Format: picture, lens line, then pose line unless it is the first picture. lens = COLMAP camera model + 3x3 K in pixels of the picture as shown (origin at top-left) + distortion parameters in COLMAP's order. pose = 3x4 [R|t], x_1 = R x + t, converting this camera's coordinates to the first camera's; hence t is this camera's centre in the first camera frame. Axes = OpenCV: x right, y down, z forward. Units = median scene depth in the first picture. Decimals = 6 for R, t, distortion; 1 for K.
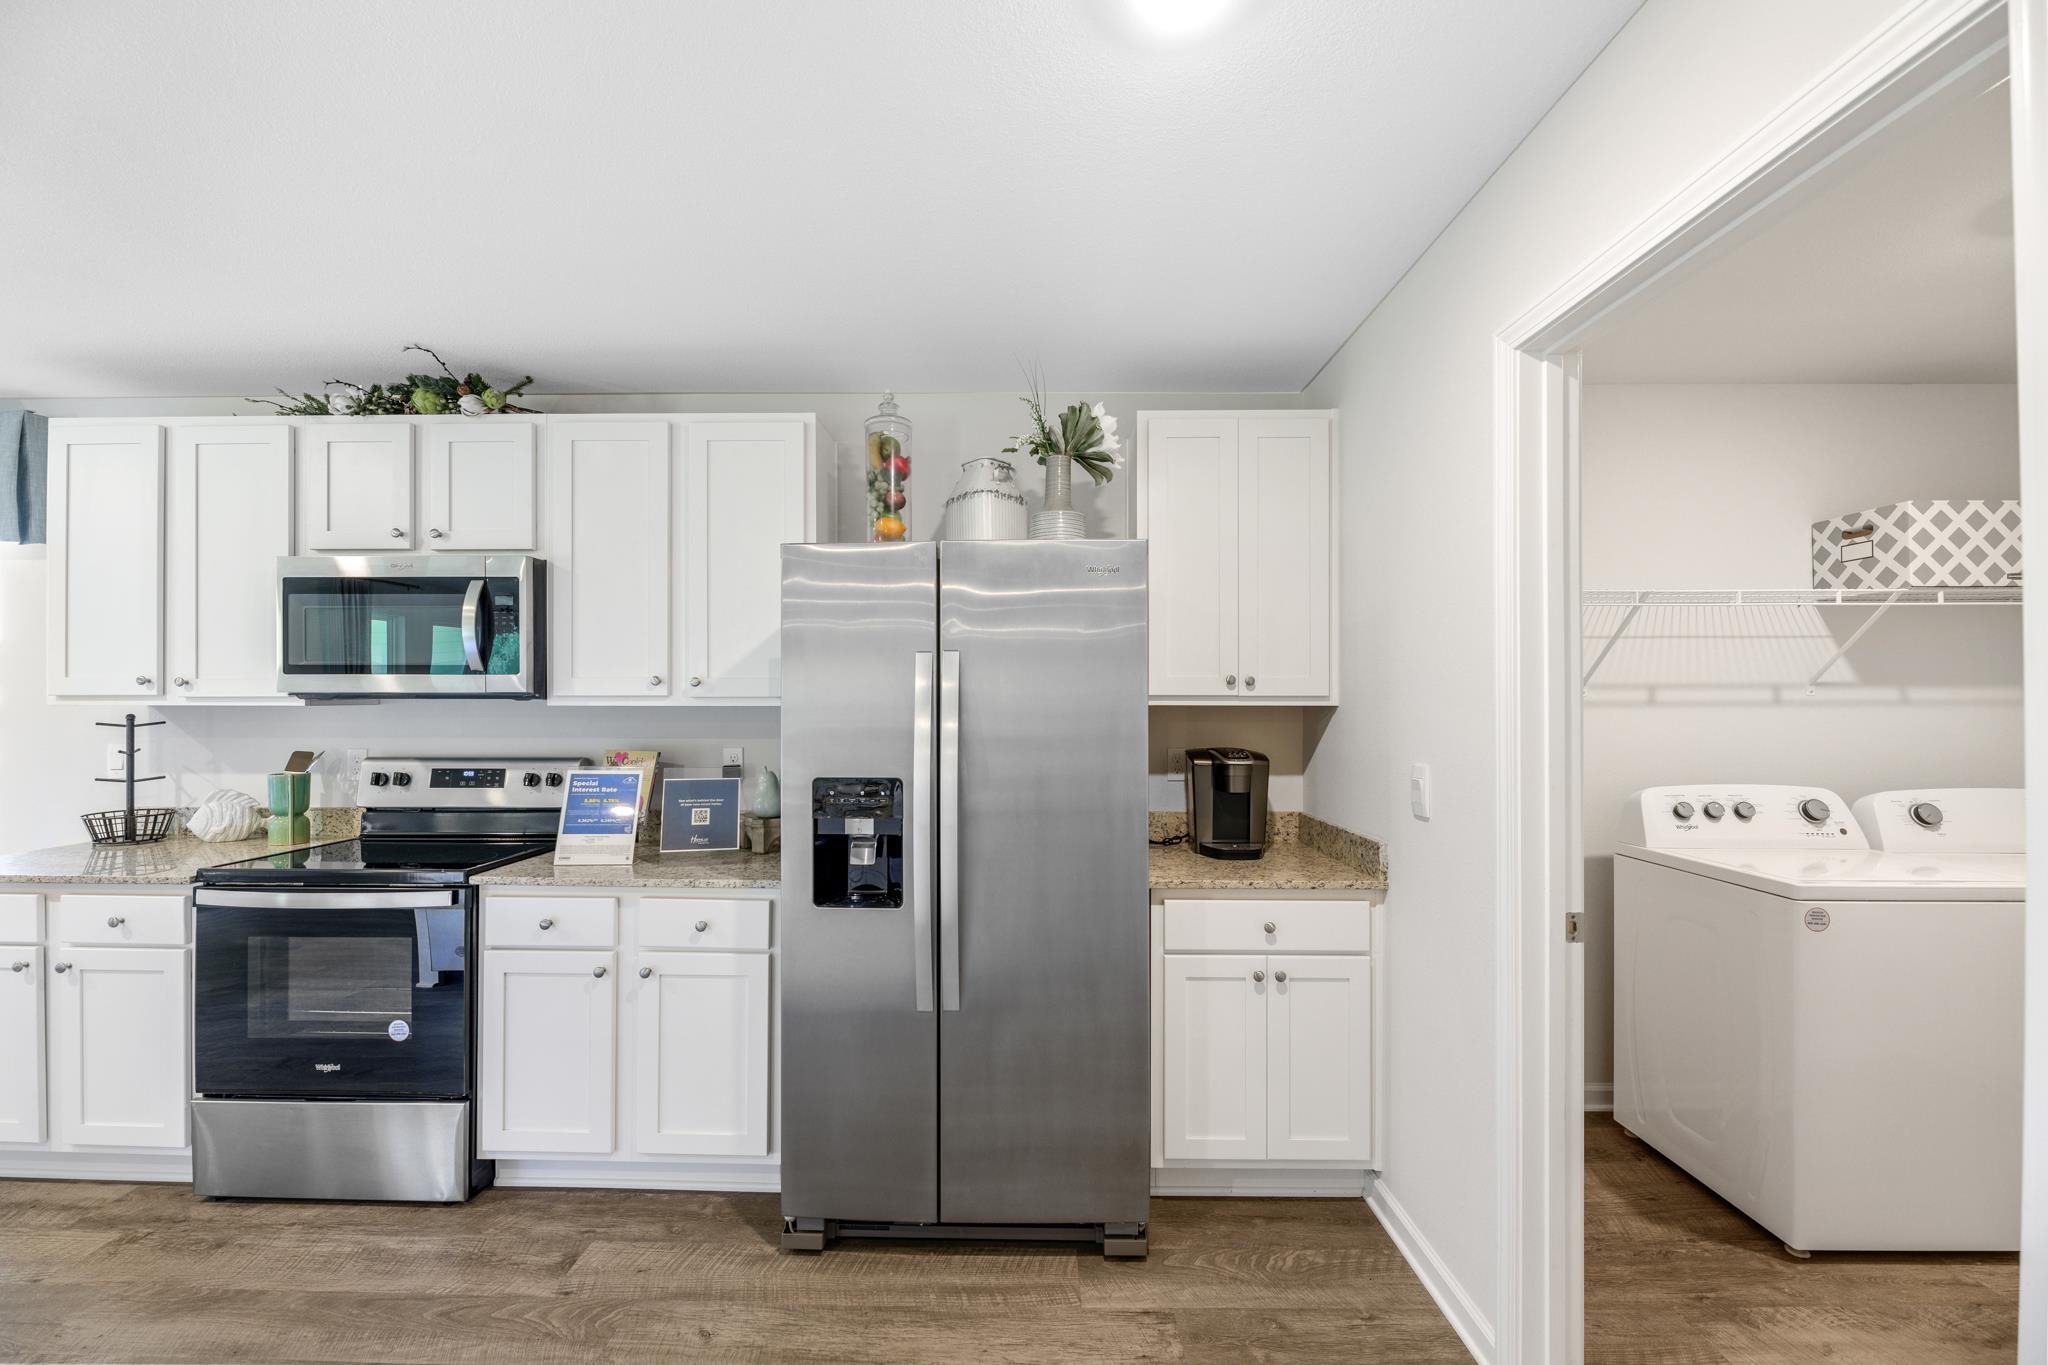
lens RADIAL K [[845.3, 0, 1024.9], [0, 845.3, 691.2], [0, 0, 1]] dist [0.001284, -0.004517]
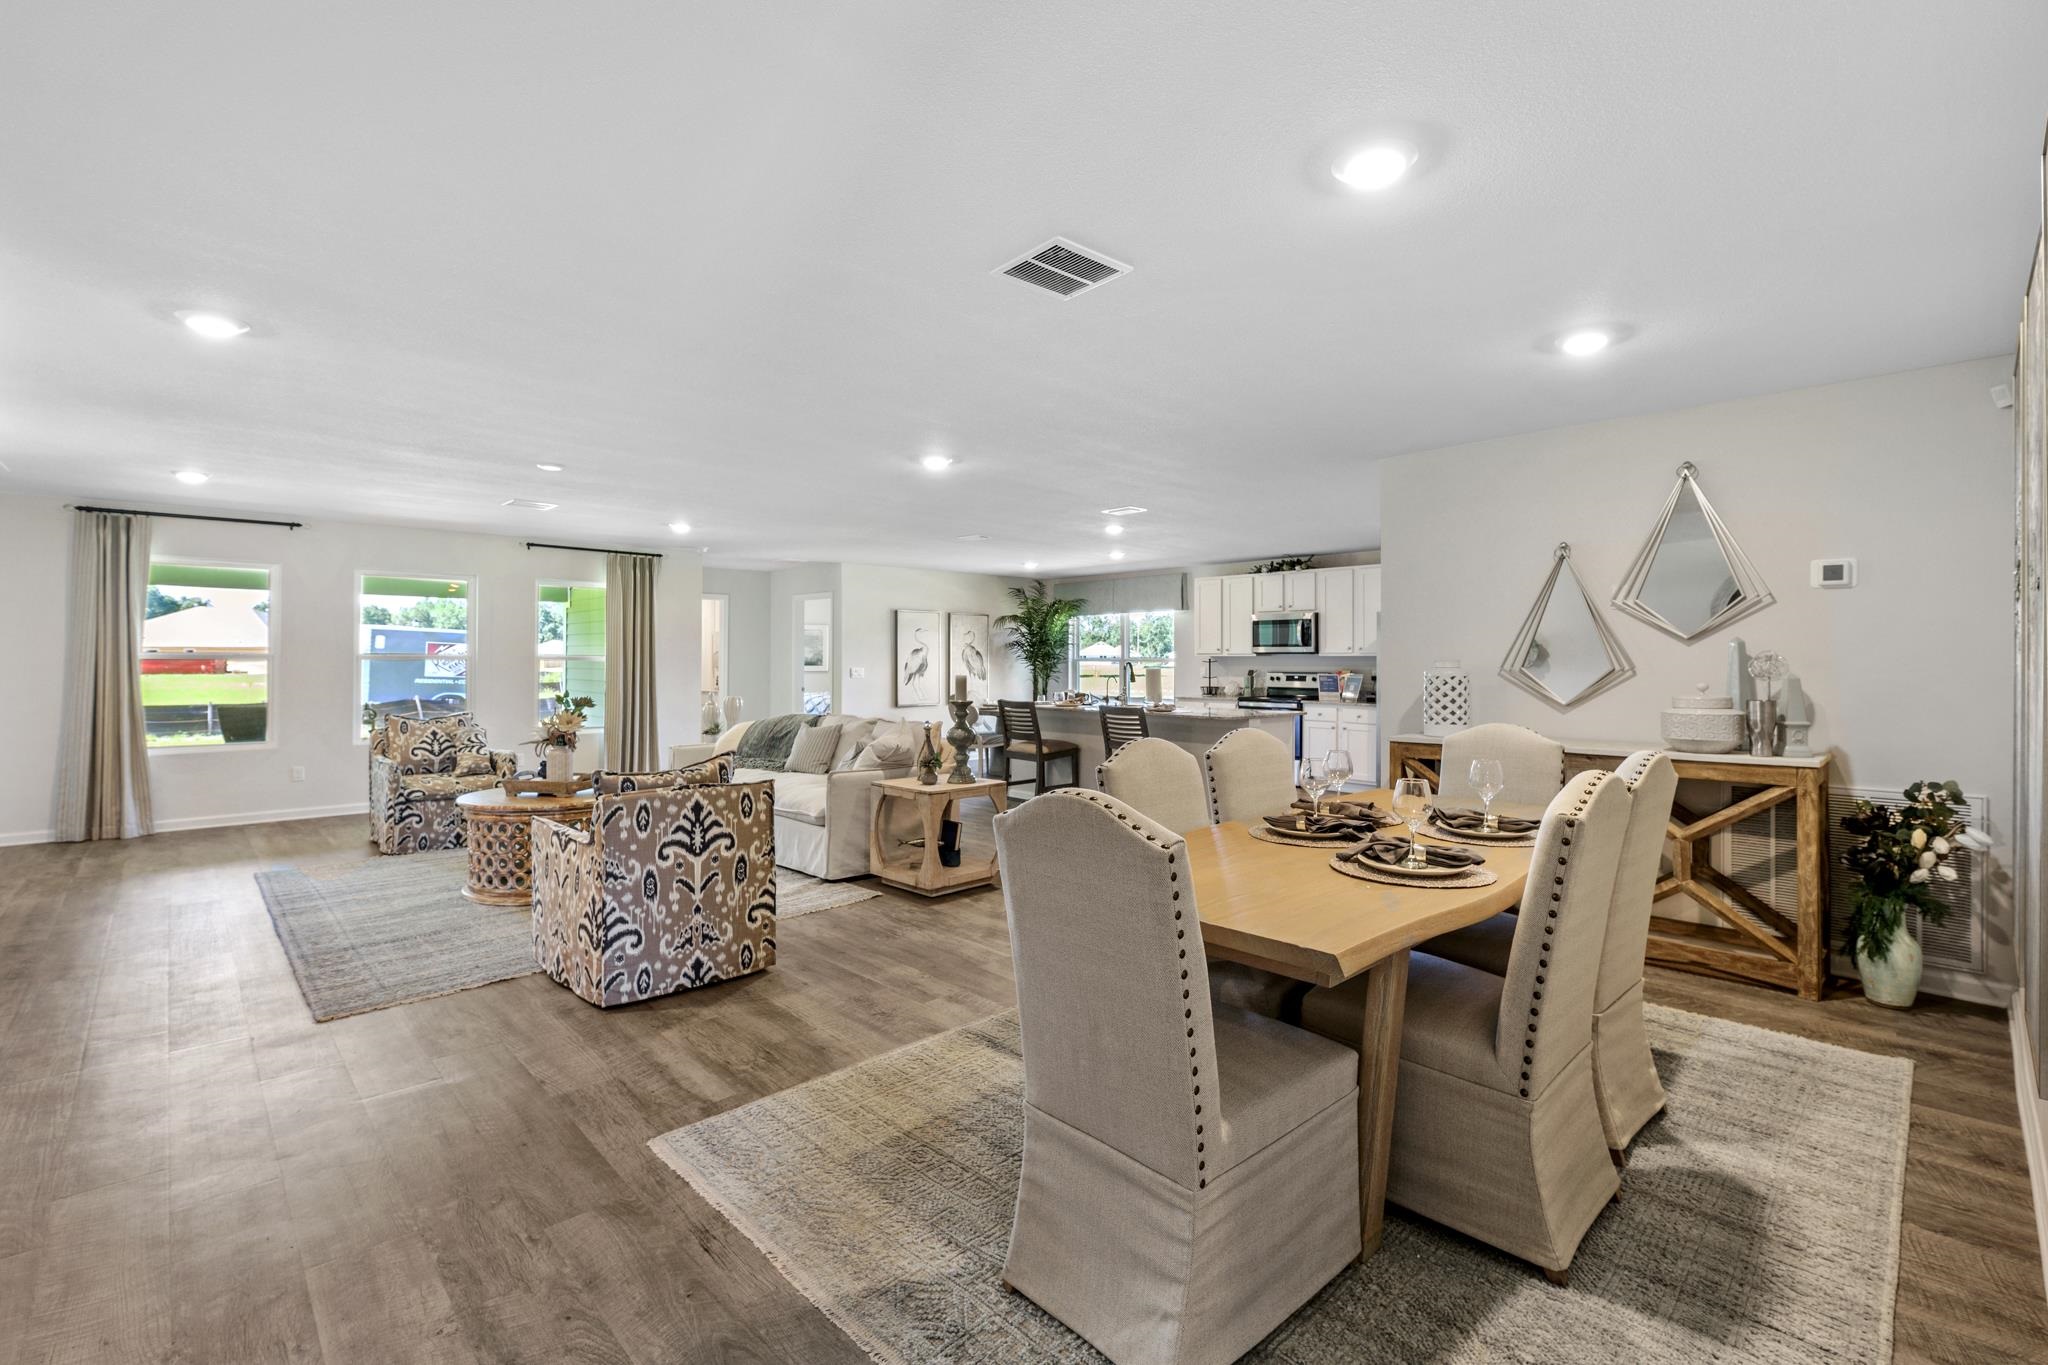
lens RADIAL K [[907.9, 0, 1068.5], [0, 907.9, 657.3], [0, 0, 1]] dist [0.000252, -0.002541]
pose [[0.723264, -0.001008, -0.690571, 1.221997], [0.004834, 0.999982, 0.003602, 0.005243], [0.690554, -0.005943, 0.723256, -2.323554]]
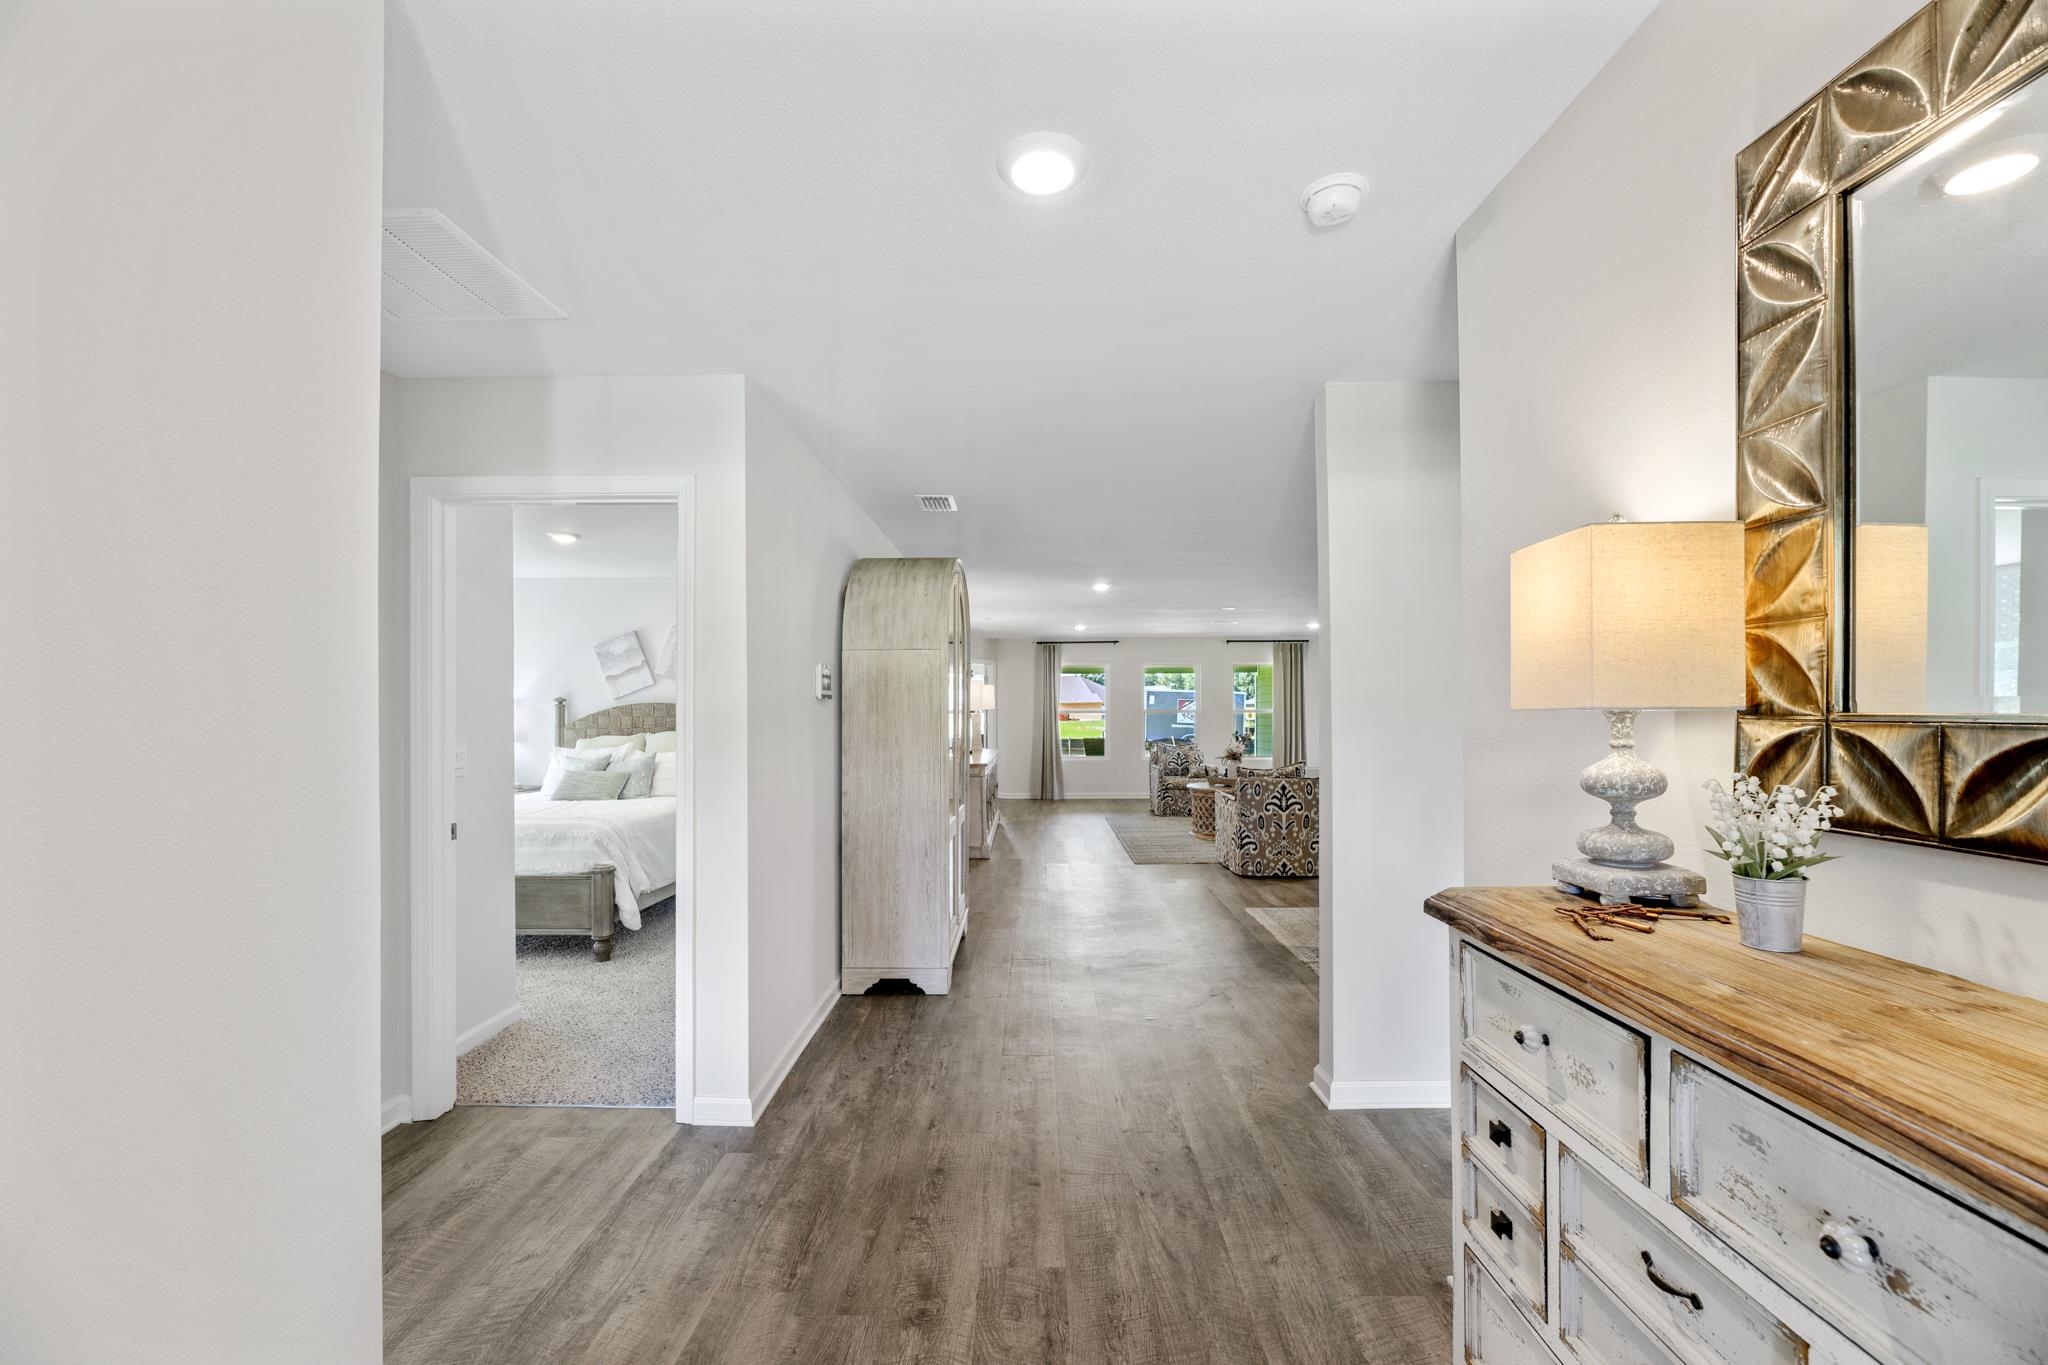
lens RADIAL K [[845.3, 0, 1018.6], [0, 845.3, 708.8], [0, 0, 1]] dist [0.001284, -0.004517]
pose [[0.004359, -0.002322, -0.999988, 2.456549], [0.016756, 0.999857, -0.002249, -0.013701], [0.999850, -0.016746, 0.004397, -2.537148]]
